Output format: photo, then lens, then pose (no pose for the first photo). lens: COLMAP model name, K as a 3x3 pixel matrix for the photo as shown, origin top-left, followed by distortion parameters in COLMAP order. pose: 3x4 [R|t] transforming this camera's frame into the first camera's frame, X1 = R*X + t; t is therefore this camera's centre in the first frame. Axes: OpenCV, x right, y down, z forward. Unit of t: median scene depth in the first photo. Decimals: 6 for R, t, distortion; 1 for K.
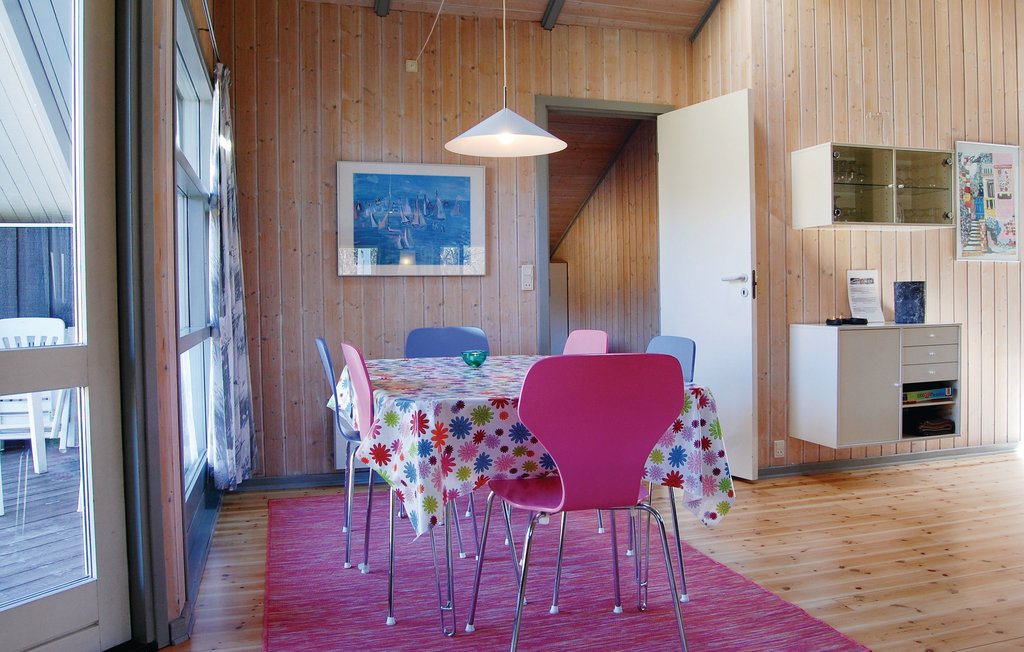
lens RADIAL K [[797.2, 0, 510.9], [0, 797.2, 316.6], [0, 0, 1]] dist [-0.098407, 0.034513]
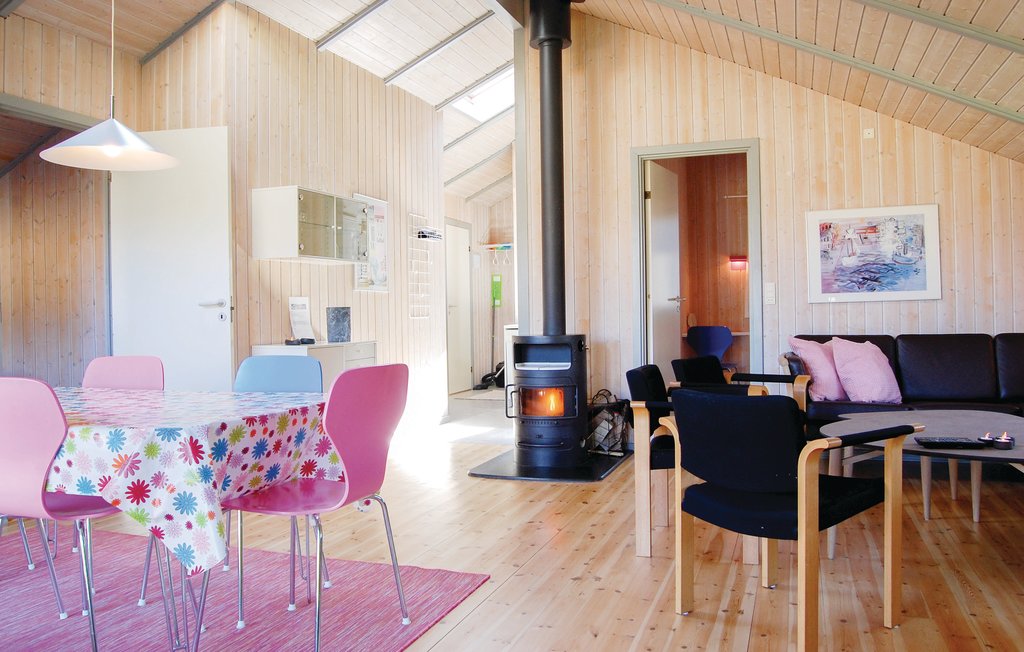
lens RADIAL K [[797.2, 0, 510.9], [0, 797.2, 316.6], [0, 0, 1]] dist [-0.098407, 0.034513]
pose [[0.592566, -0.002098, 0.805519, -0.323593], [0.030185, 0.999352, -0.019602, 0.001751], [-0.804956, 0.035930, 0.592245, 0.061884]]
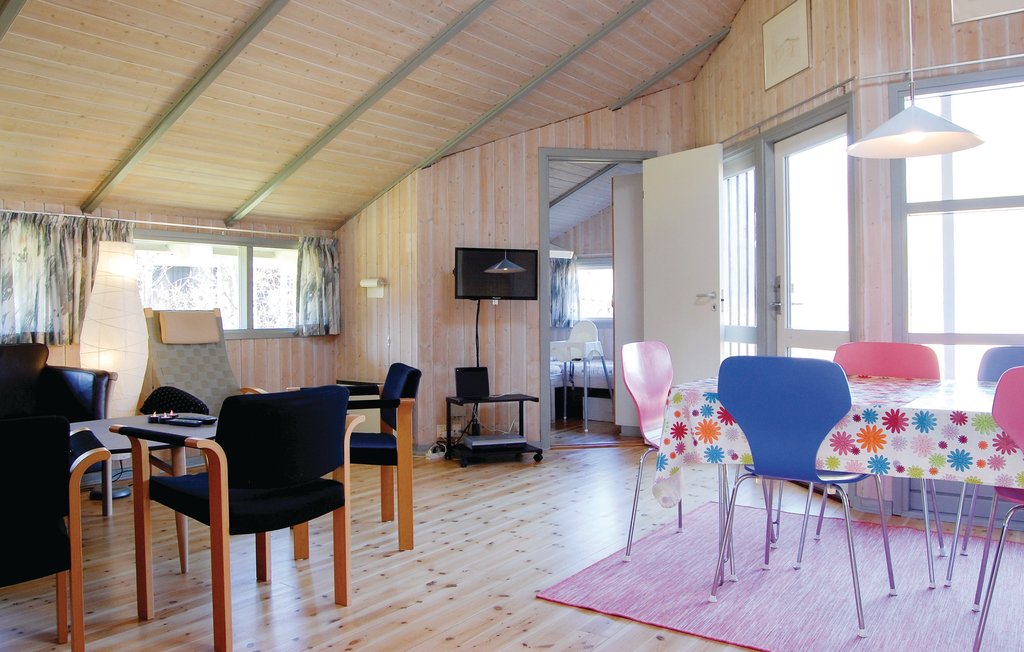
lens RADIAL K [[797.2, 0, 510.9], [0, 797.2, 316.6], [0, 0, 1]] dist [-0.098407, 0.034513]
pose [[-0.785068, 0.022732, -0.618992, 0.650429], [0.000025, 0.999327, 0.036669, -0.033049], [0.619409, 0.028772, -0.784541, 0.995822]]
